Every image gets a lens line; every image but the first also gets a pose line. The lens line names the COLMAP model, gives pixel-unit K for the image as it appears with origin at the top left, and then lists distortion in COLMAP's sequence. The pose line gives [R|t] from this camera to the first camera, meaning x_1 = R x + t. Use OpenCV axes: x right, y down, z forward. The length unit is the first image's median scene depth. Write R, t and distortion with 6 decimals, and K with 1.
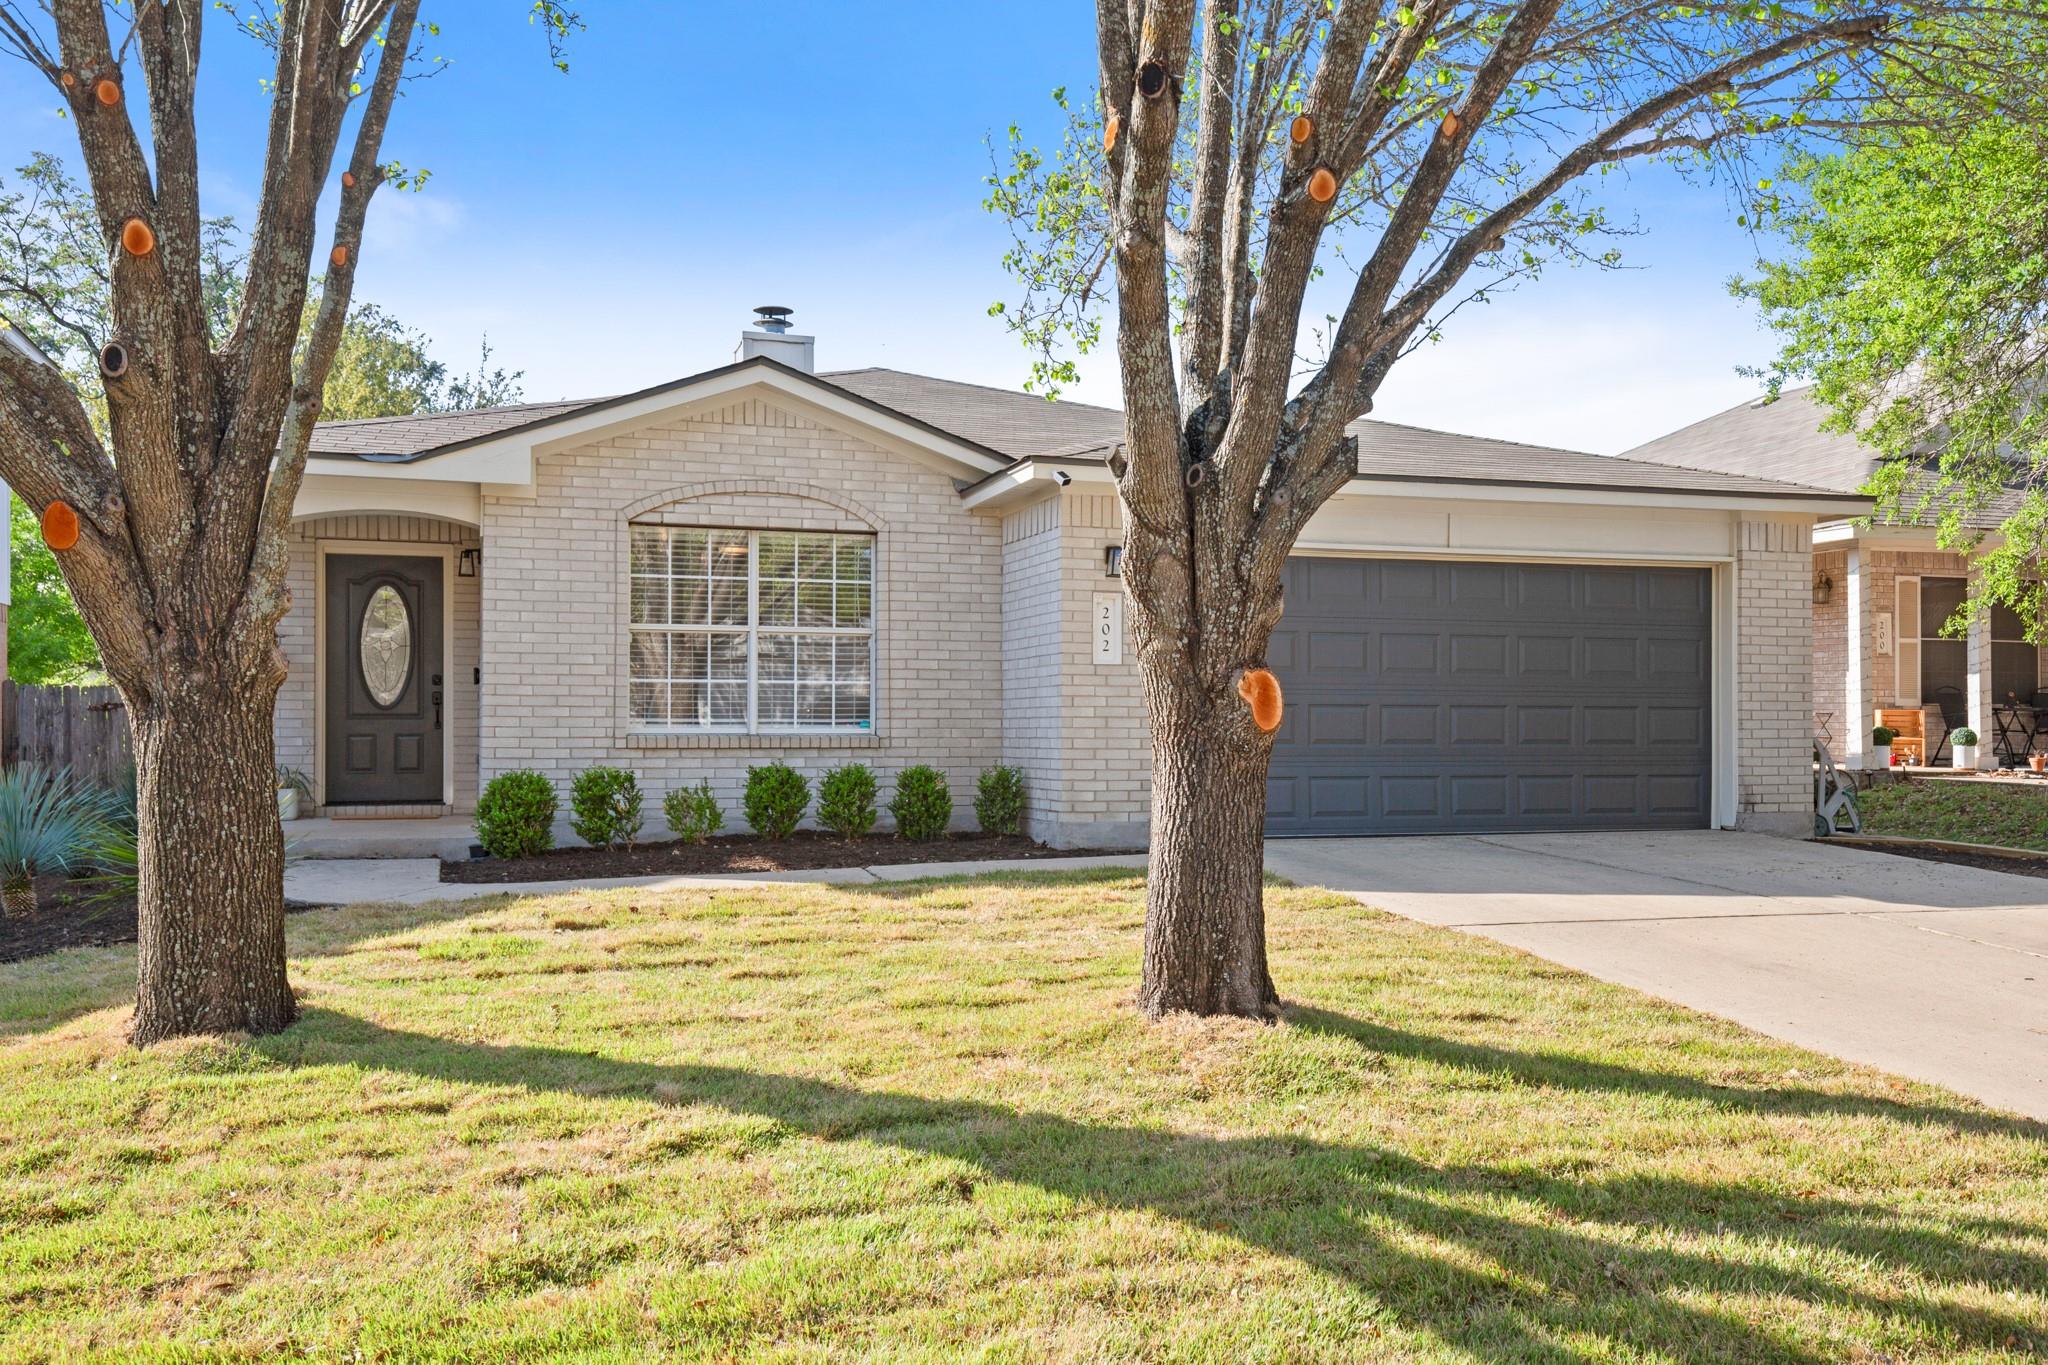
lens RADIAL K [[1788.5, 0, 1021.8], [0, 1788.5, 659.9], [0, 0, 1]] dist [0.043392, 0.013494]
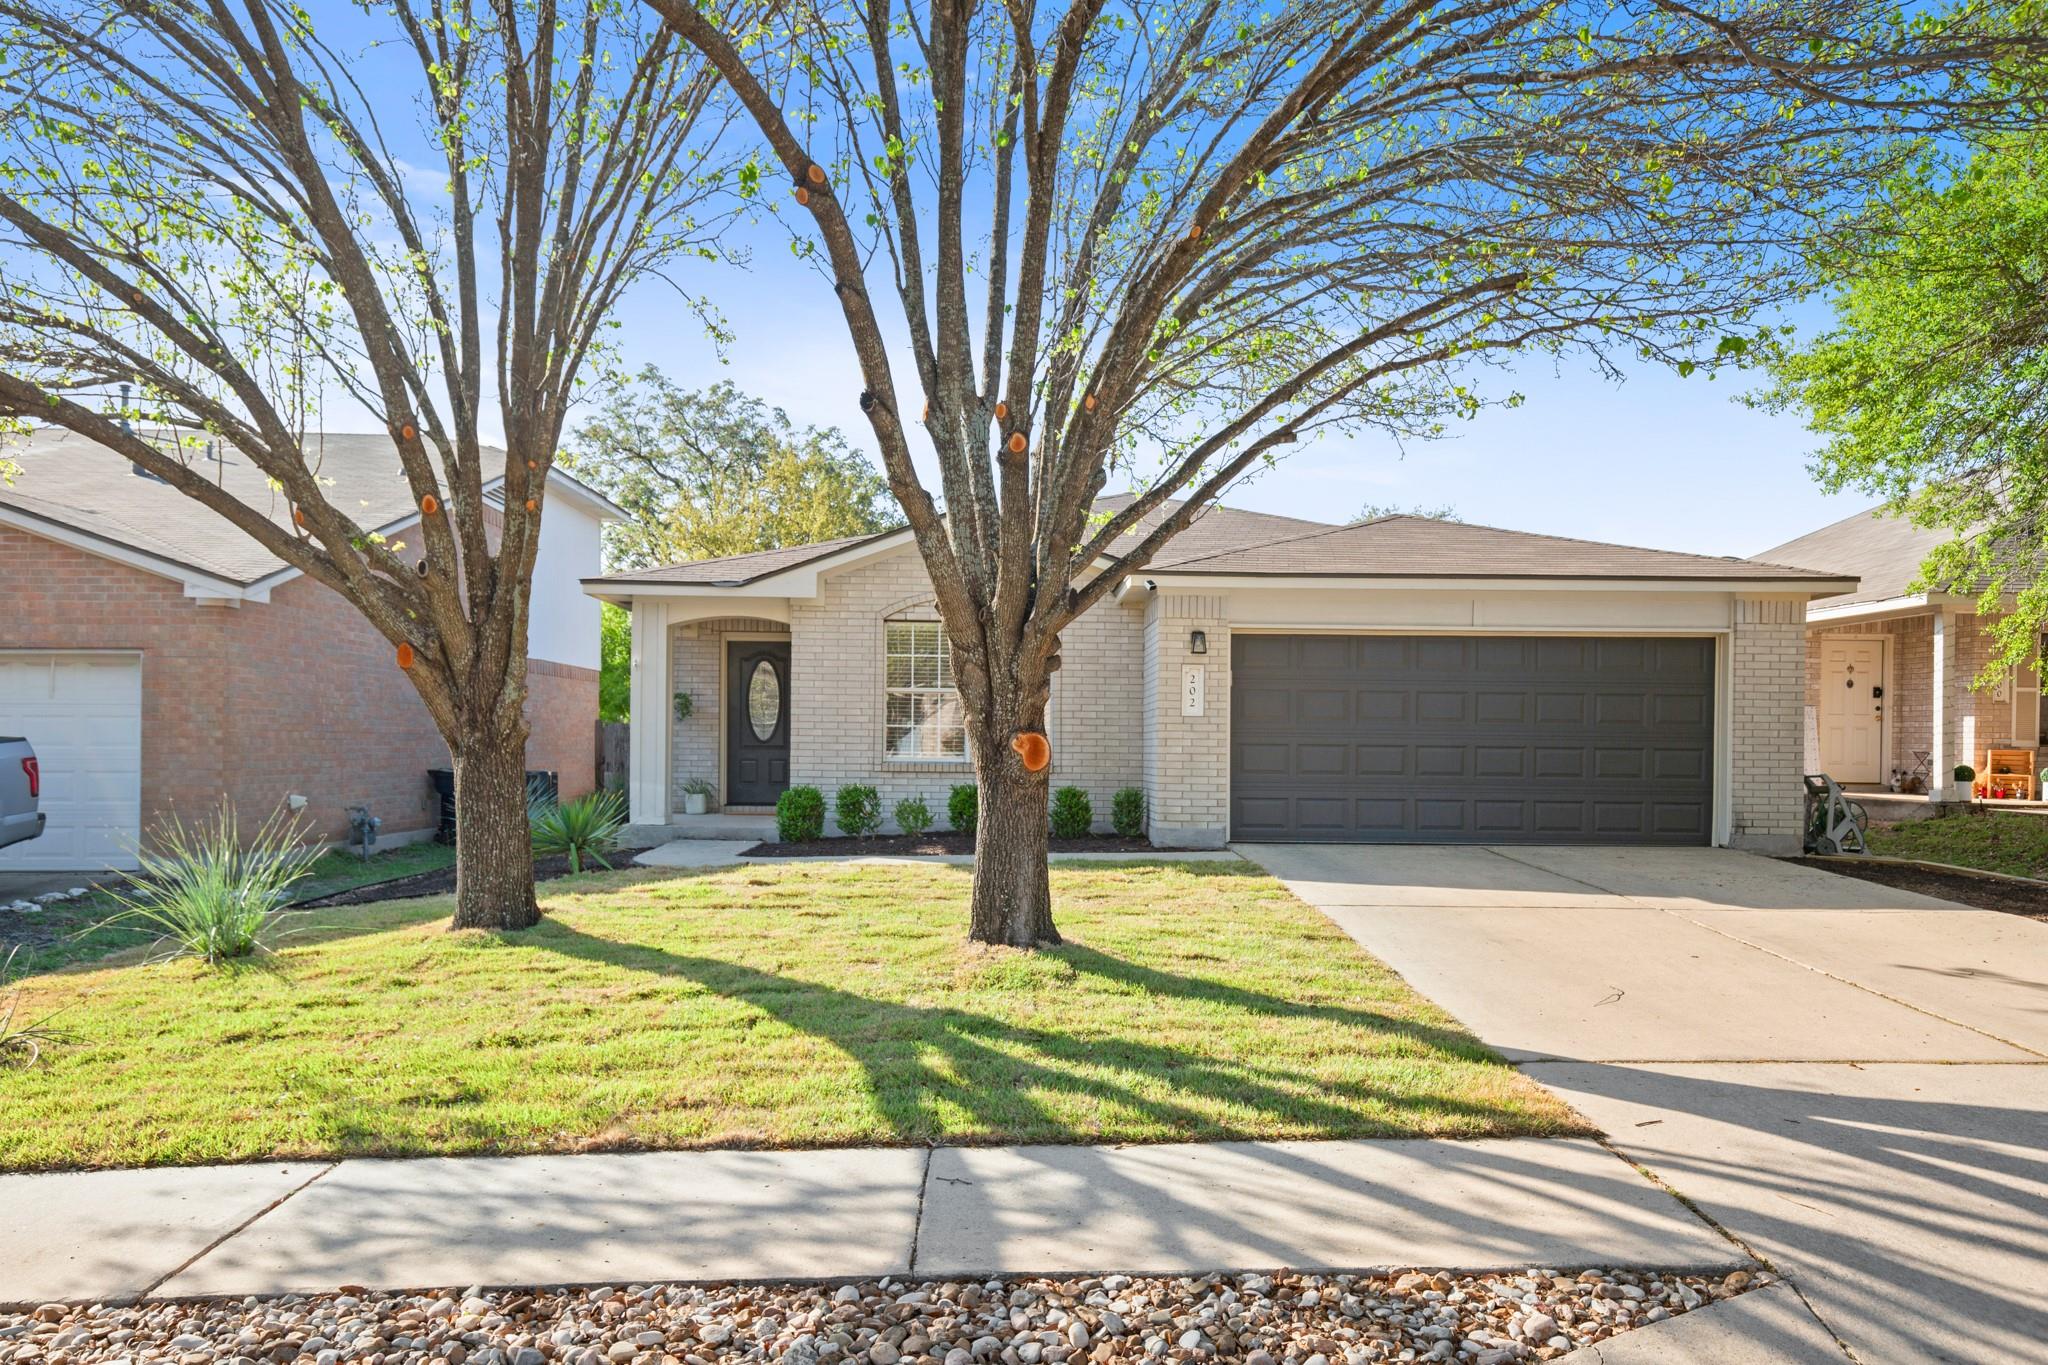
lens RADIAL K [[1465.8, 0, 1025.9], [0, 1465.8, 703.6], [0, 0, 1]] dist [0.027977, 0.004531]
pose [[0.953659, -0.001243, -0.300888, 0.270644], [0.003299, 0.999975, 0.006326, -0.015201], [0.300872, -0.007025, 0.953639, -0.134802]]
